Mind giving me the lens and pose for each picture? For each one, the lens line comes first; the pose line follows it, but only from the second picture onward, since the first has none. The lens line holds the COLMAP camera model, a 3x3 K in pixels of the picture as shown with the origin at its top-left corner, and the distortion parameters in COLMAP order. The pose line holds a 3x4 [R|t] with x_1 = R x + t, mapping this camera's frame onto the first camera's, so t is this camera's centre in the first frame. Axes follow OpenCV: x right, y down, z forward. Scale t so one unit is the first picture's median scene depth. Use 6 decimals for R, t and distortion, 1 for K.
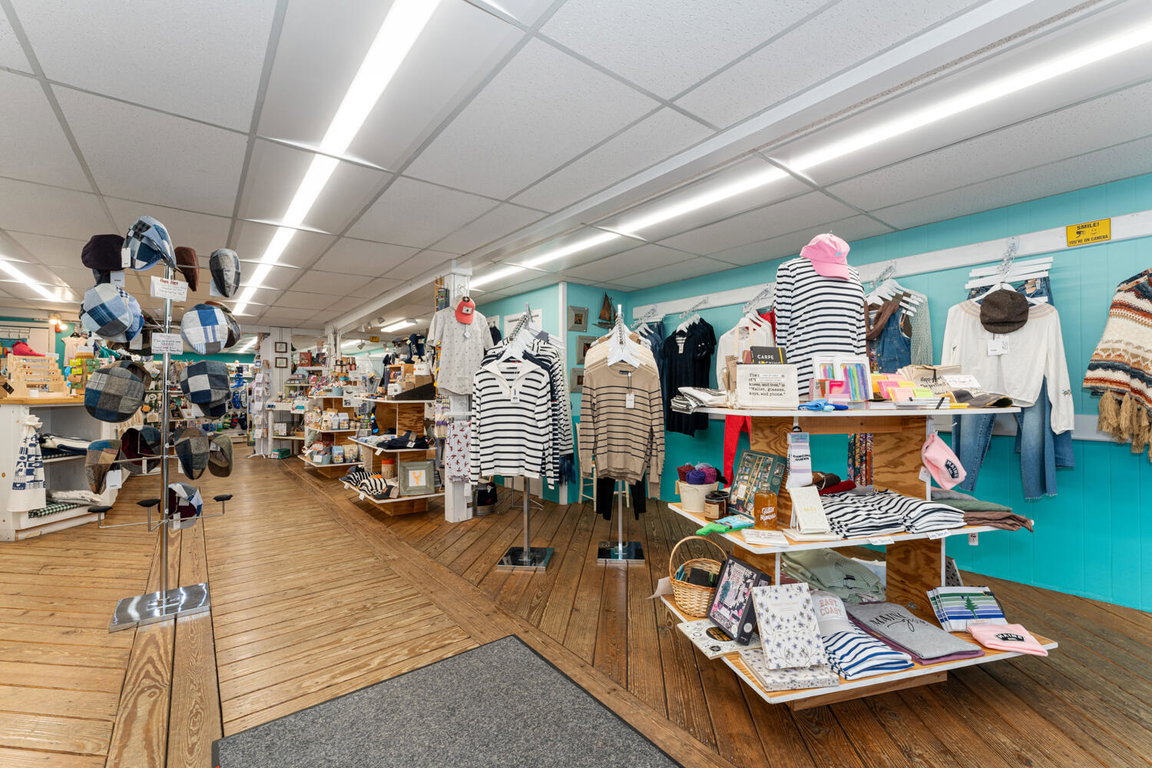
lens RADIAL K [[488.0, 0, 573.7], [0, 488.0, 386.3], [0, 0, 1]] dist [-0.002678, 0.001434]
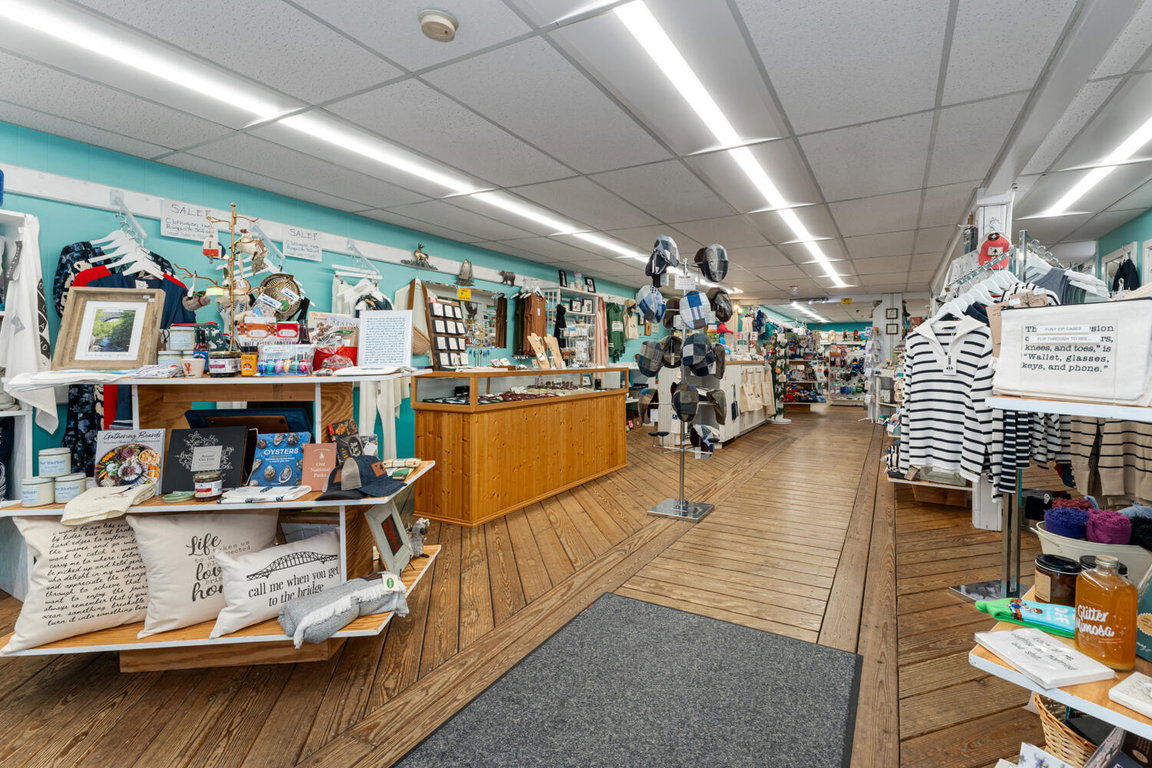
lens RADIAL K [[516.6, 0, 628.9], [0, 516.6, 361.6], [0, 0, 1]] dist [0.000035, 0.001375]
pose [[0.413739, 0.013878, -0.910290, 0.306121], [0.001386, 0.999873, 0.015874, 0.000612], [0.910395, -0.007829, 0.413667, 0.178032]]
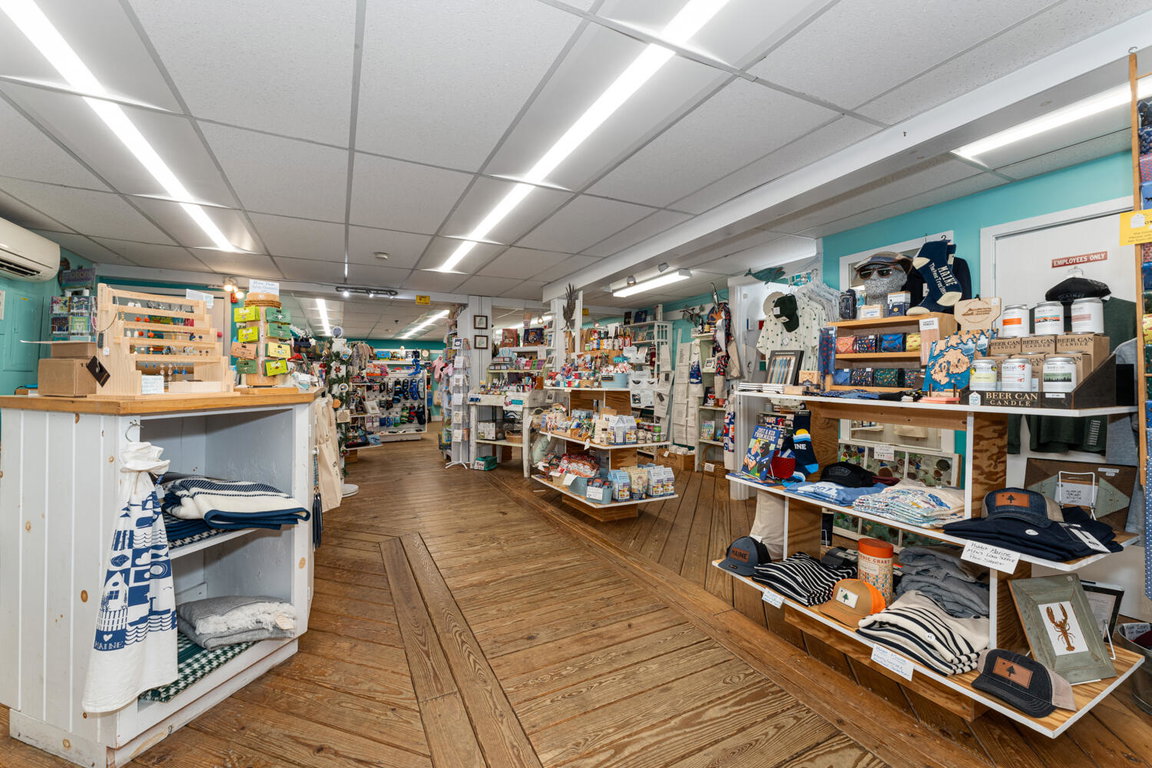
lens RADIAL K [[465.5, 0, 568.9], [0, 465.5, 374.8], [0, 0, 1]] dist [0.001733, -0.000279]
pose [[0.978621, -0.000260, -0.205672, -0.712046], [0.000142, 1.000000, -0.000588, 0.006906], [0.205672, 0.000546, 0.978621, 0.711210]]
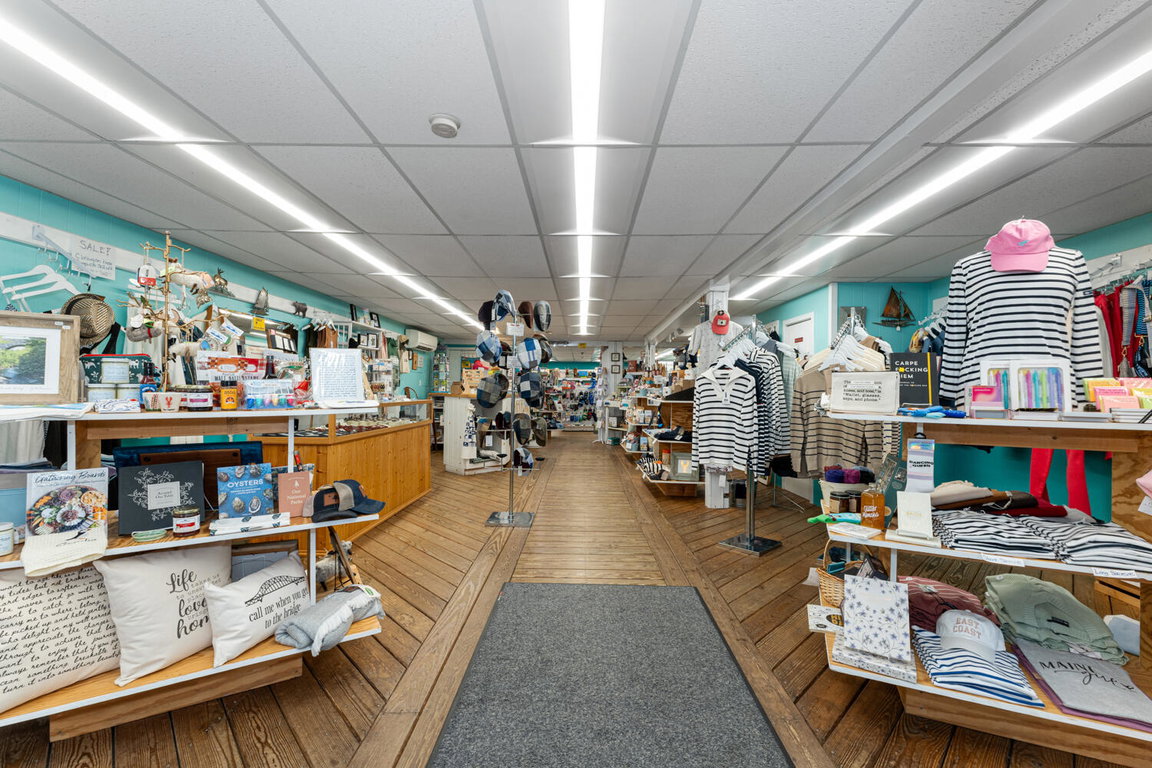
lens RADIAL K [[488.8, 0, 567.1], [0, 488.8, 385.4], [0, 0, 1]] dist [0.000306, 0.001197]
pose [[0.766201, 0.003406, -0.642592, 0.265461], [-0.007439, 0.999966, -0.003570, -0.003015], [0.642558, 0.007515, 0.766200, -0.112776]]
